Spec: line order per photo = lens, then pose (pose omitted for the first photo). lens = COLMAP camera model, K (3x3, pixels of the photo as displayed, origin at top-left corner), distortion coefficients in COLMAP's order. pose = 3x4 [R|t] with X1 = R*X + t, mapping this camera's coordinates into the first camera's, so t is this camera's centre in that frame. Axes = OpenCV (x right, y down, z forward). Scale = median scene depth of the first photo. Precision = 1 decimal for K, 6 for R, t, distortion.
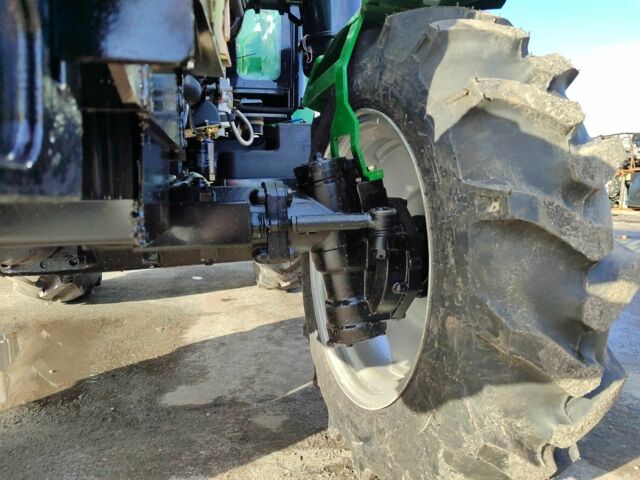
lens RADIAL K [[464.0, 0, 322.0], [0, 464.0, 241.1], [0, 0, 1]] dist [0.013528, -0.006693]
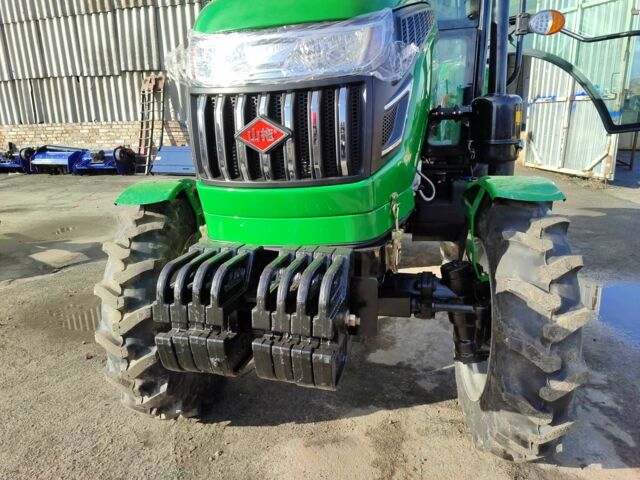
lens RADIAL K [[464.0, 0, 317.8], [0, 464.0, 245.9], [0, 0, 1]] dist [0.013528, -0.006693]
pose [[0.900023, 0.093212, -0.425759, 0.225571], [-0.019863, 0.984620, 0.173575, -0.444034], [0.435390, -0.147764, 0.888032, -0.675518]]
